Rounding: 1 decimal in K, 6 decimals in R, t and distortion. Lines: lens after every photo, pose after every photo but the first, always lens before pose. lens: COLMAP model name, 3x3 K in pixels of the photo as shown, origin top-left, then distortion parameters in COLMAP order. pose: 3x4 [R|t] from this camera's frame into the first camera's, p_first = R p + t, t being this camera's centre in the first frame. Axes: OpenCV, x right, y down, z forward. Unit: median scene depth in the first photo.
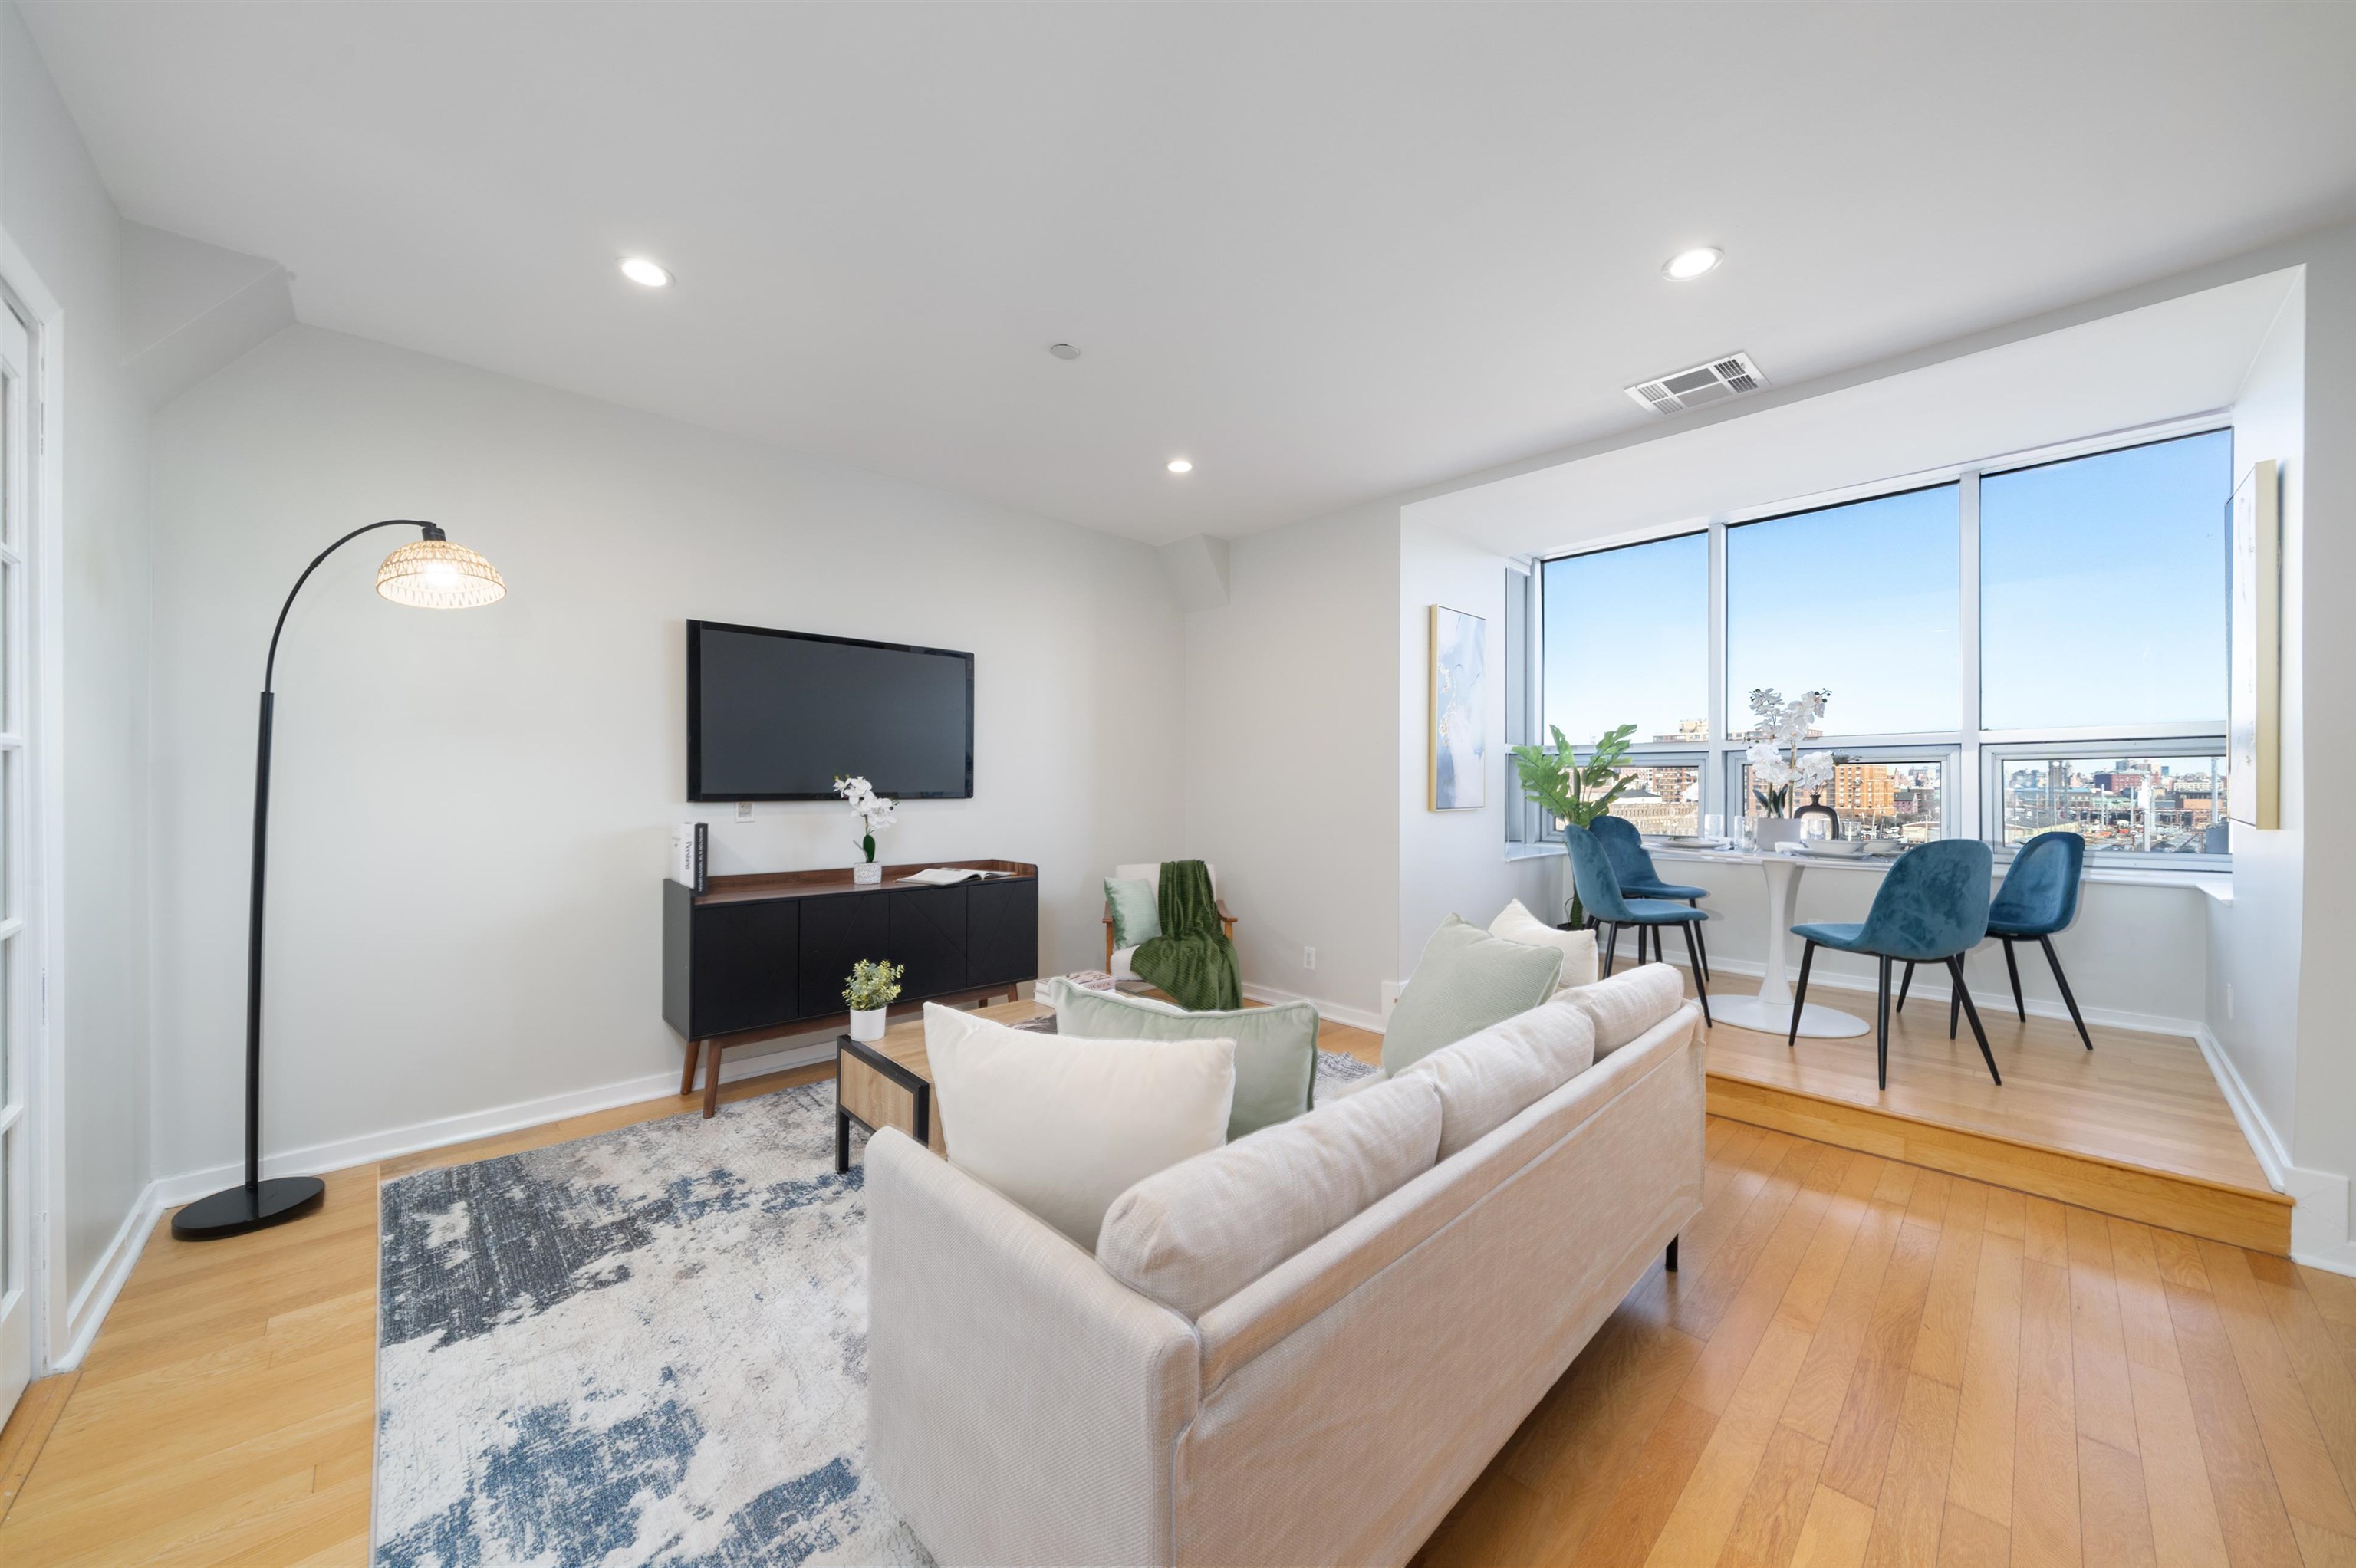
lens RADIAL K [[814.5, 0, 1178.0], [0, 814.5, 784.0], [0, 0, 1]] dist [-0.003835, 0.000016]
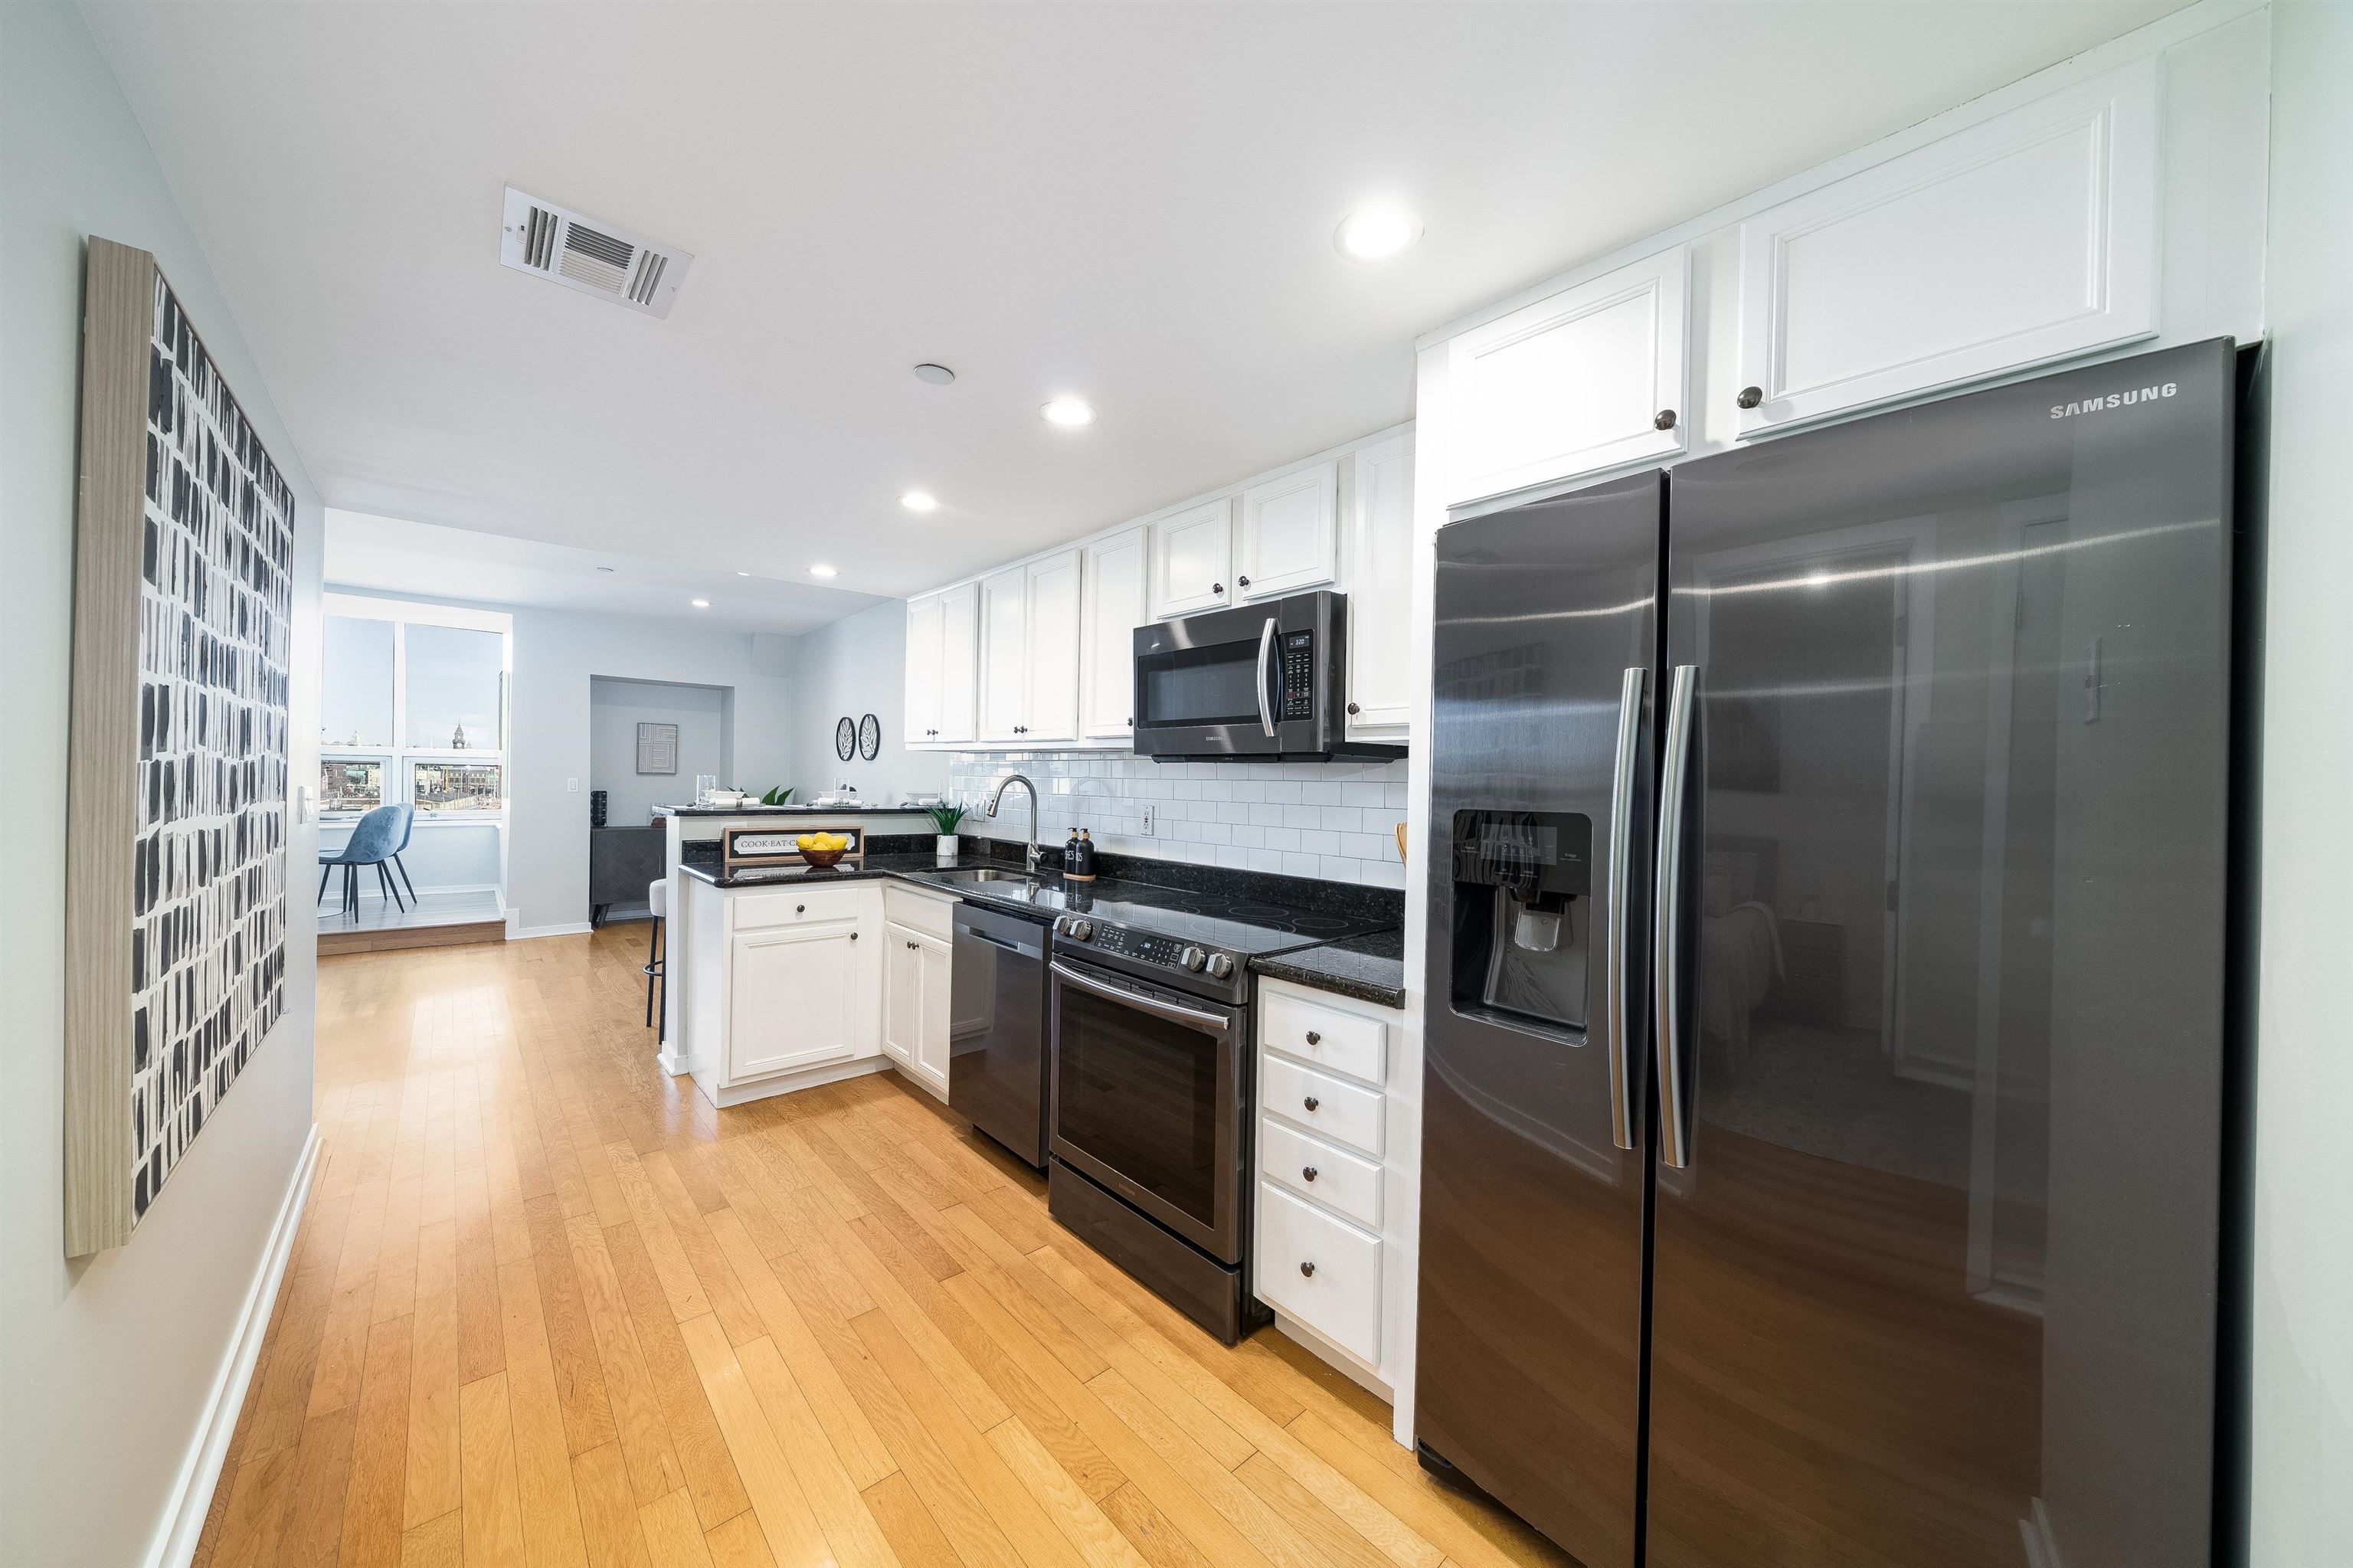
lens RADIAL K [[782.2, 0, 1163.4], [0, 782.2, 781.9], [0, 0, 1]] dist [-0.007161, -0.000092]
pose [[0.011315, -0.003284, 0.999931, -0.869365], [-0.021109, 0.999771, 0.003522, -0.039110], [-0.999713, -0.021147, 0.011243, -0.857103]]
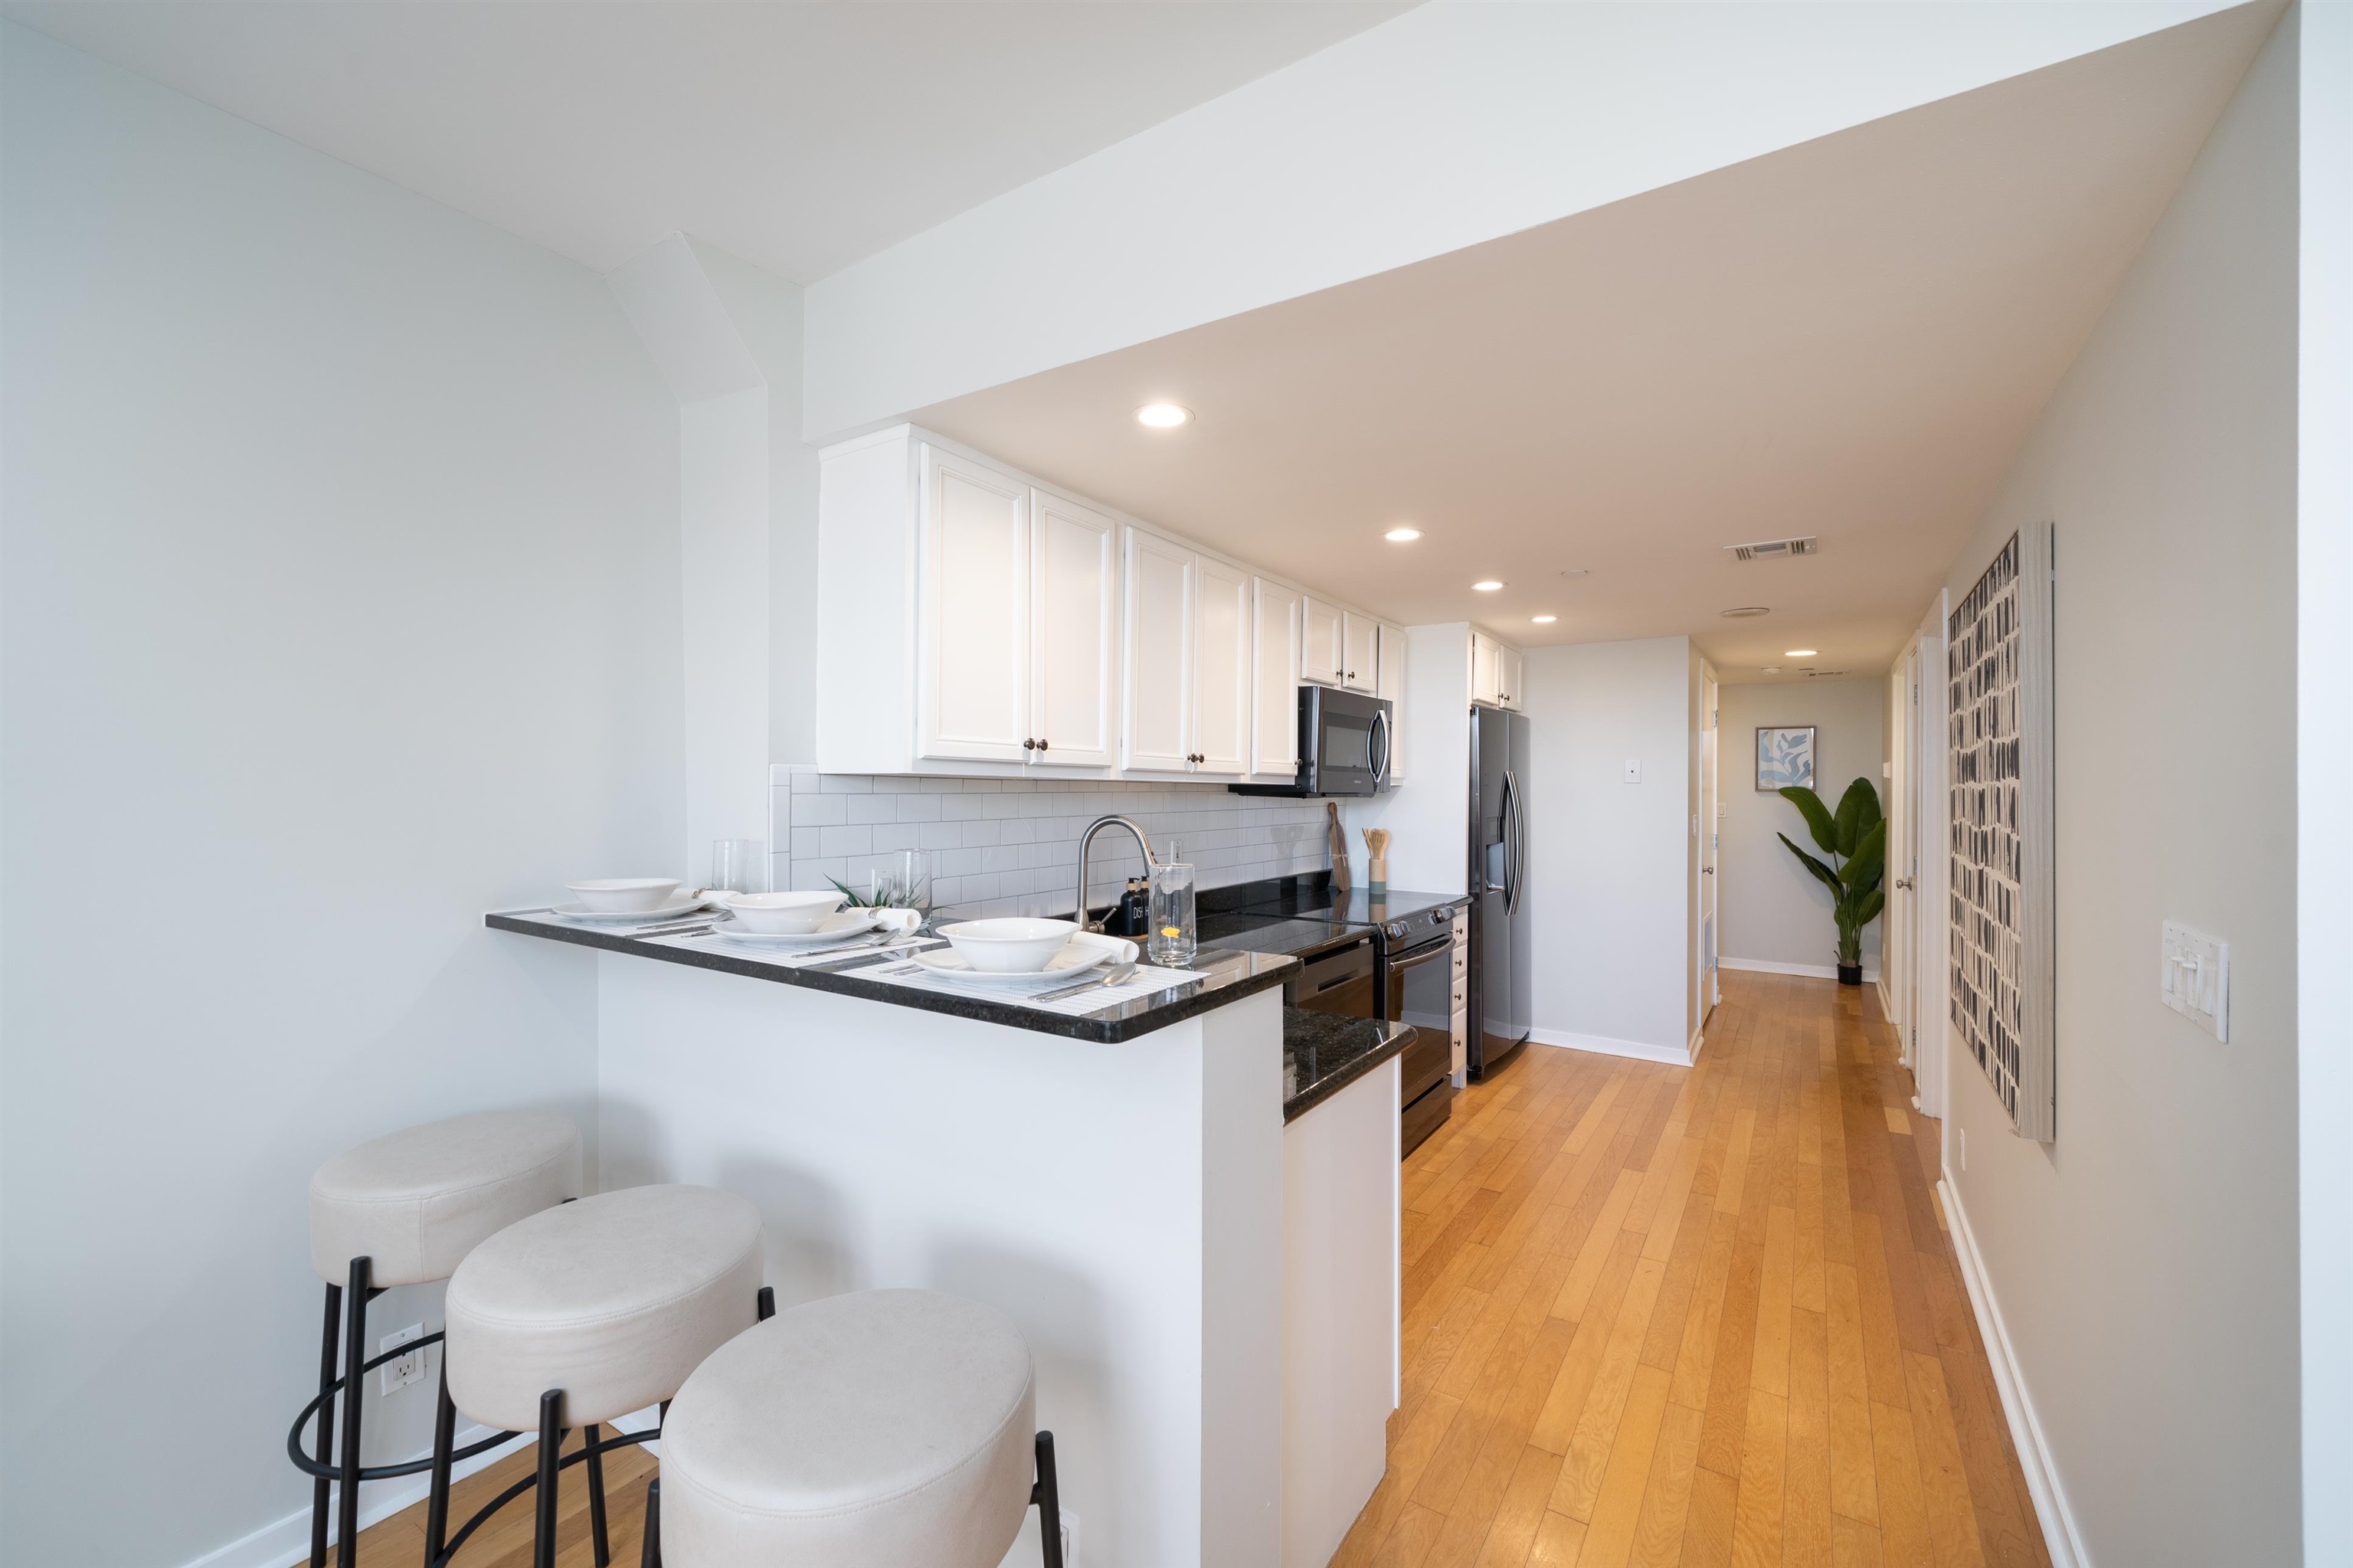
lens RADIAL K [[951.4, 0, 1176.5], [0, 951.4, 784.0], [0, 0, 1]] dist [0.002755, 0.000135]
pose [[-0.974146, -0.005549, -0.225853, 0.203038], [-0.004588, 0.999978, -0.004783, -0.063482], [0.225874, -0.003623, -0.974150, 0.128507]]
